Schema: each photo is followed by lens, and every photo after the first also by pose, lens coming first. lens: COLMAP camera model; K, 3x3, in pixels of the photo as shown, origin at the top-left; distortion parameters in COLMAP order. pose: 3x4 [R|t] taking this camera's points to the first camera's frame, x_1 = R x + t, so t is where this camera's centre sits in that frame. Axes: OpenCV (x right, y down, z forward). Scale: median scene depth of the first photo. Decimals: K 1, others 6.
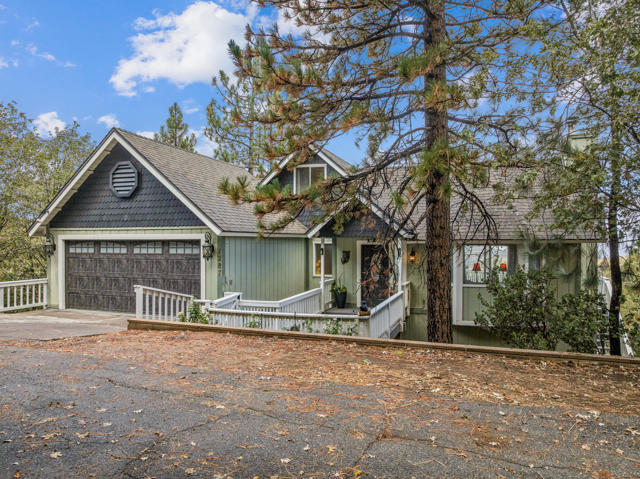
lens RADIAL K [[438.3, 0, 320.0], [0, 438.3, 239.5], [0, 0, 1]] dist [-0.053672, 0.024625]
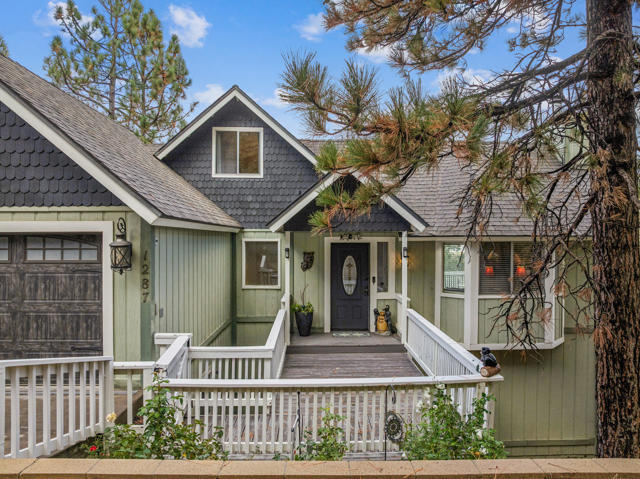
lens RADIAL K [[453.1, 0, 328.4], [0, 453.1, 237.4], [0, 0, 1]] dist [-0.059049, 0.029938]
pose [[0.935580, 0.002939, 0.353102, -0.201881], [-0.002449, 0.999995, -0.001836, 0.005472], [-0.353105, 0.000853, 0.935583, 0.401876]]
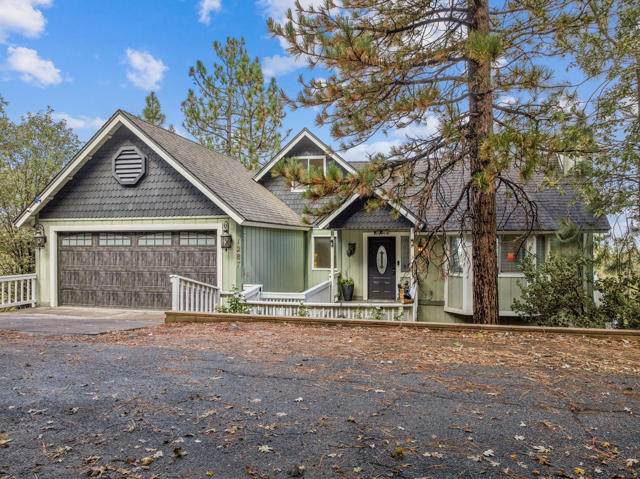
lens RADIAL K [[438.3, 0, 320.0], [0, 438.3, 239.5], [0, 0, 1]] dist [-0.053672, 0.024625]
pose [[0.994604, -0.002156, 0.103719, -0.142765], [0.002057, 0.999997, 0.001062, 0.020283], [-0.103721, -0.000843, 0.994606, 0.030821]]
